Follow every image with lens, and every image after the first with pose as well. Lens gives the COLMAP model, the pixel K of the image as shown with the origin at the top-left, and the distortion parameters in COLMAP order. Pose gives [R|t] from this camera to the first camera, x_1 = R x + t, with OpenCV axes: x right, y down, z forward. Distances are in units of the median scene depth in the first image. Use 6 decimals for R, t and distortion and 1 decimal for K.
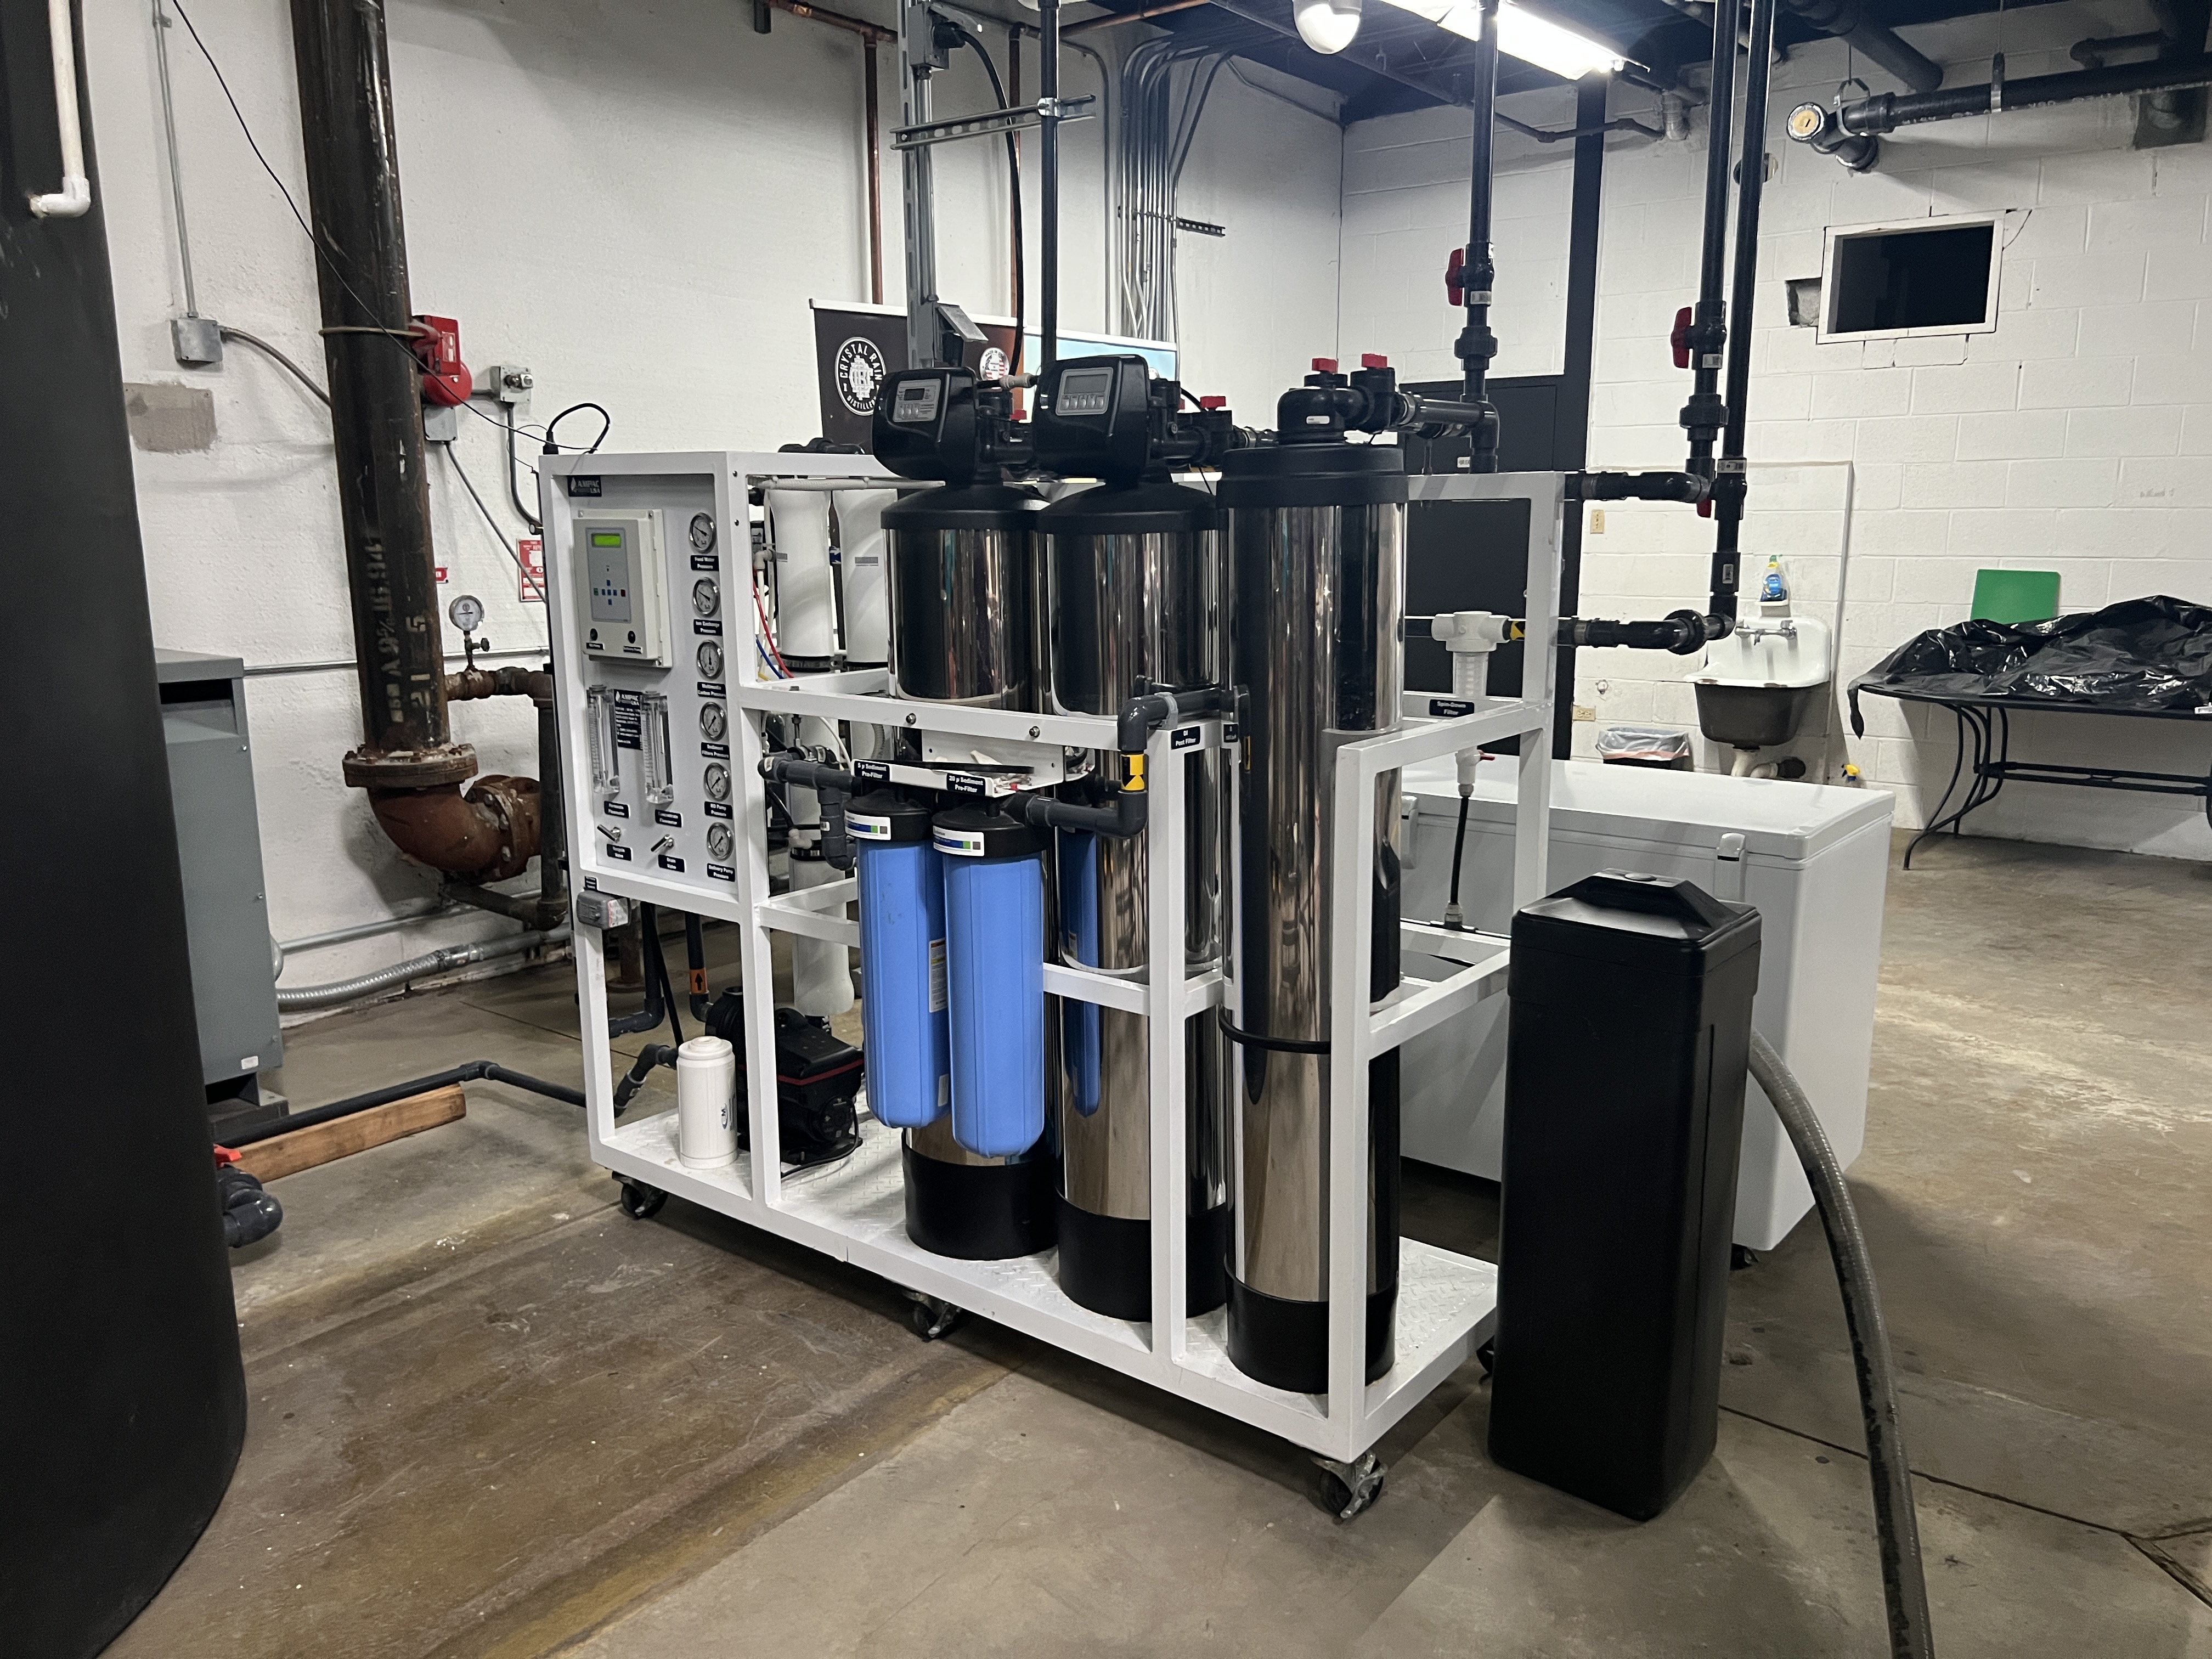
lens RADIAL K [[1685.7, 0, 1106.0], [0, 1685.7, 829.5], [0, 0, 1]] dist [0.056079, -0.068142]
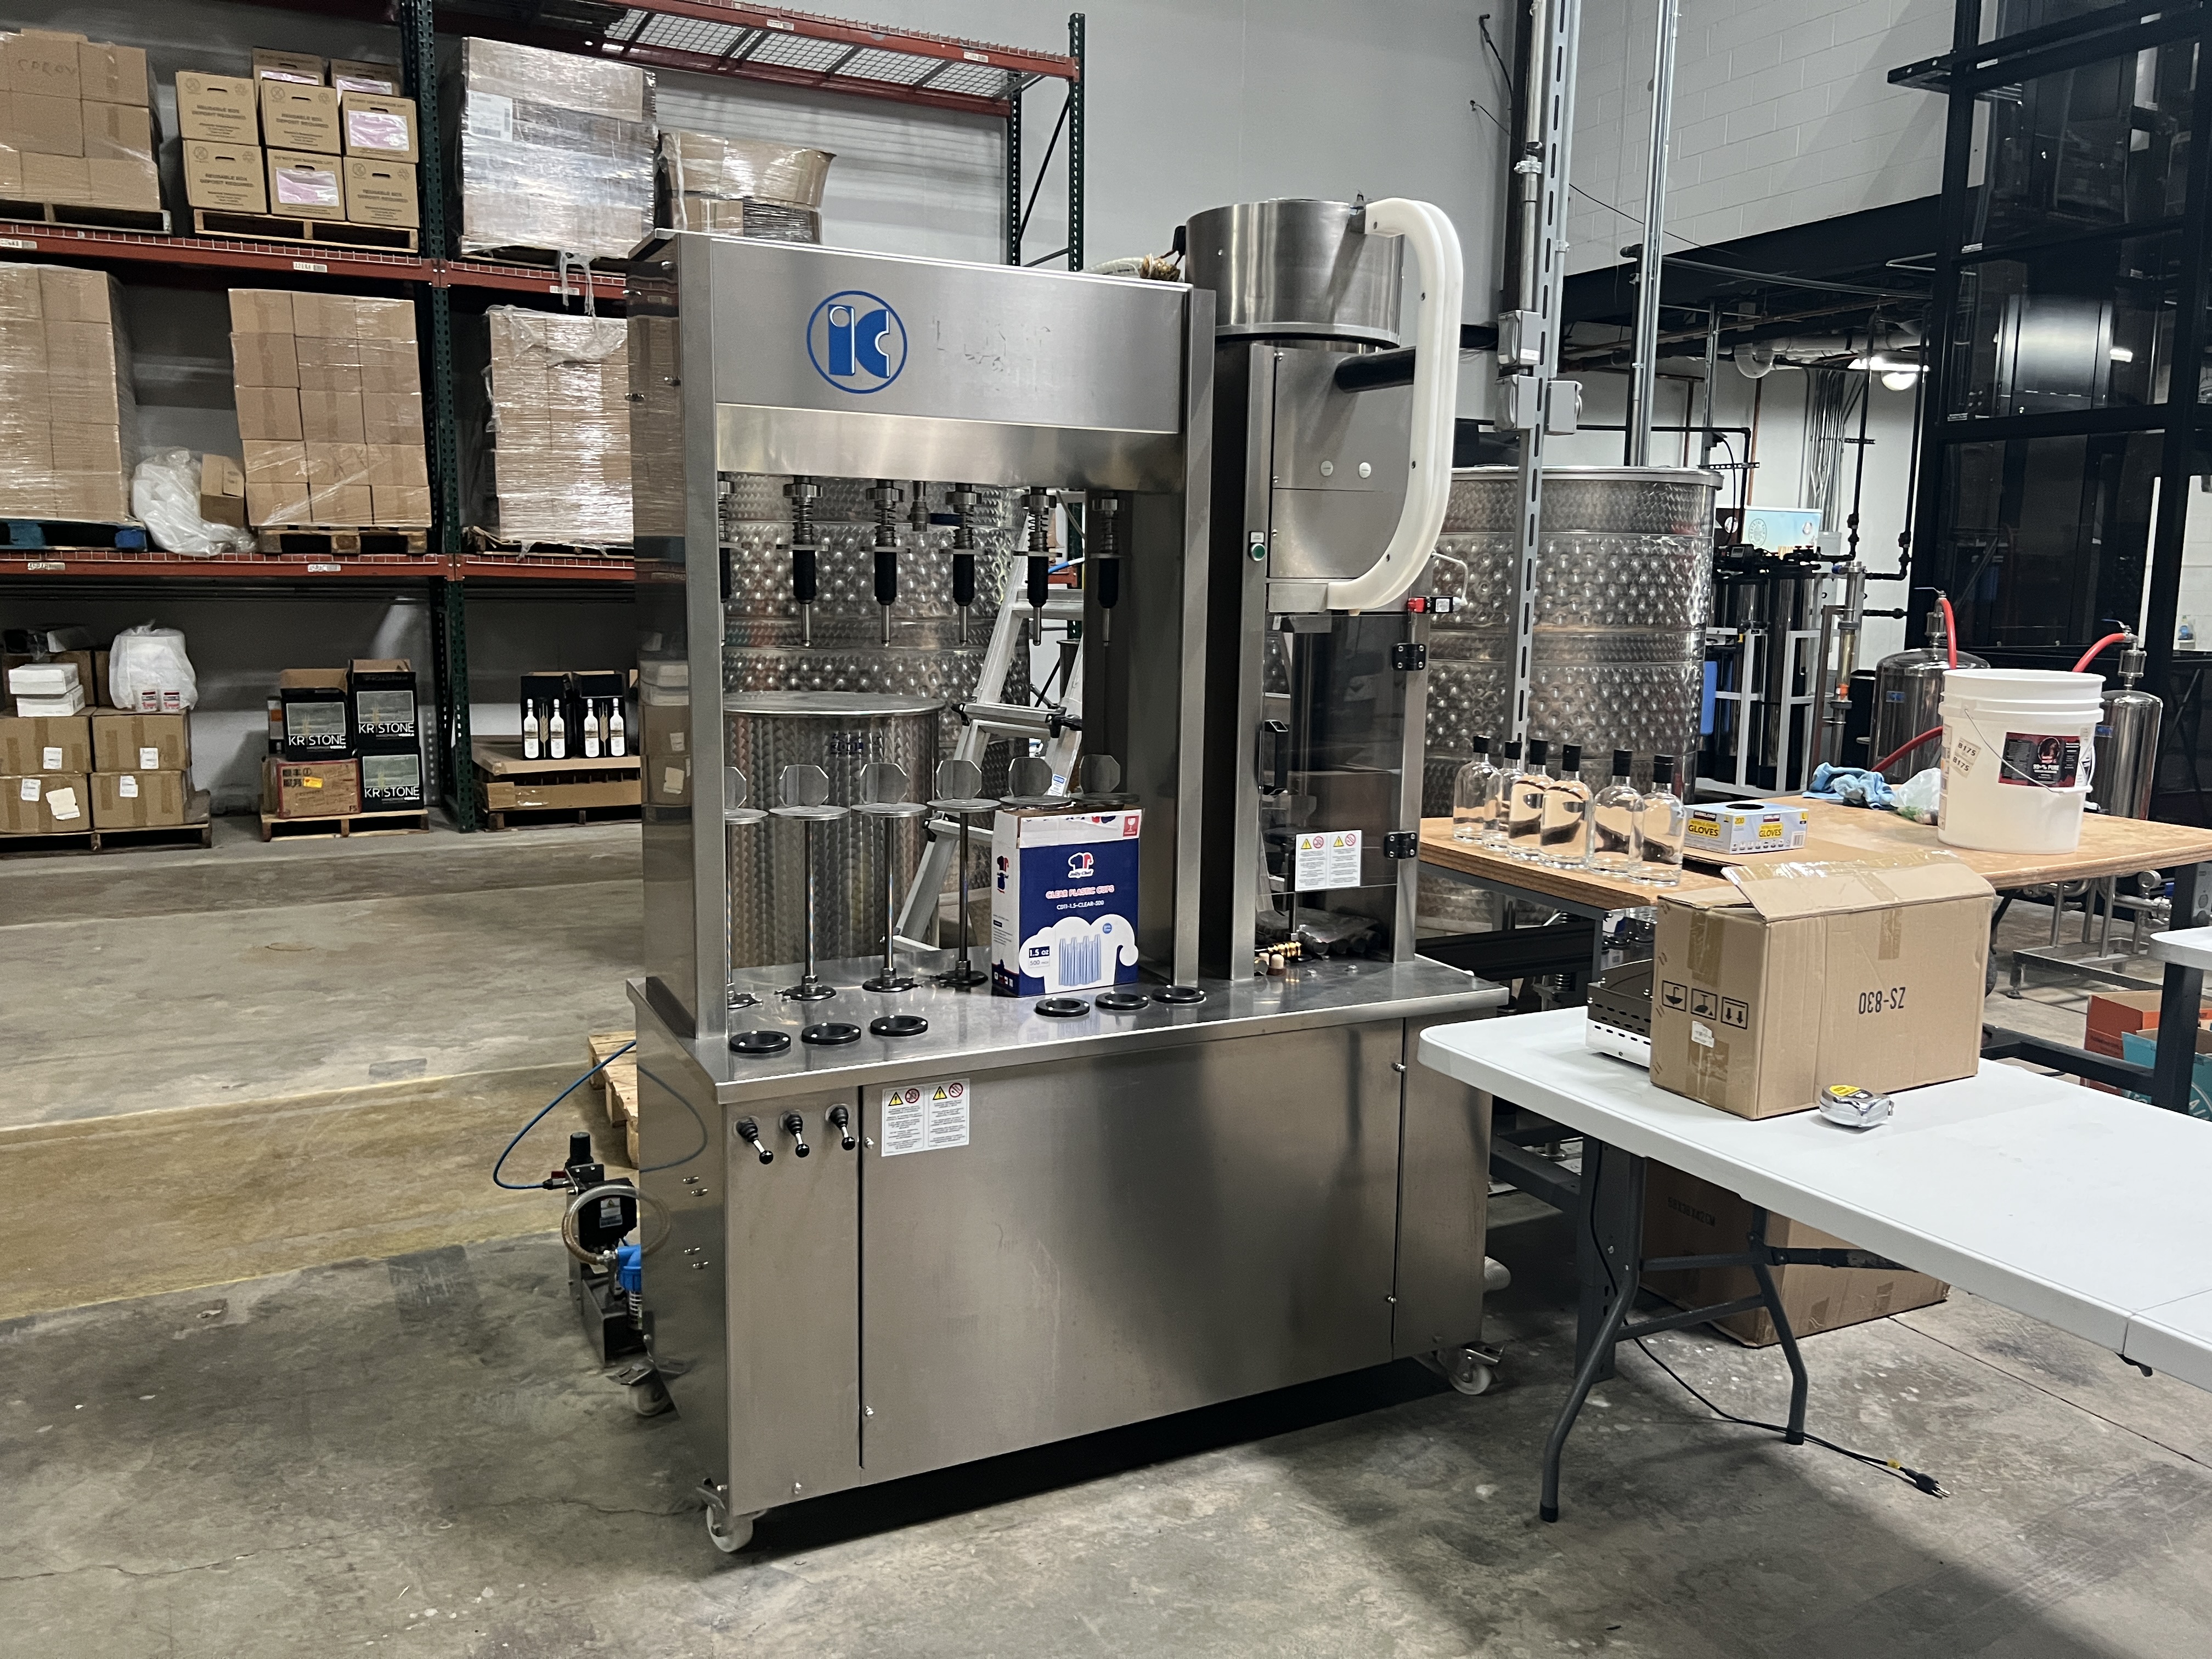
lens RADIAL K [[1685.7, 0, 1106.0], [0, 1685.7, 829.5], [0, 0, 1]] dist [0.056079, -0.068142]
pose [[0.907841, 0.087645, -0.410052, 0.349031], [-0.102551, 0.994623, -0.014452, 0.654746], [0.406581, 0.055171, 0.911948, -3.464545]]
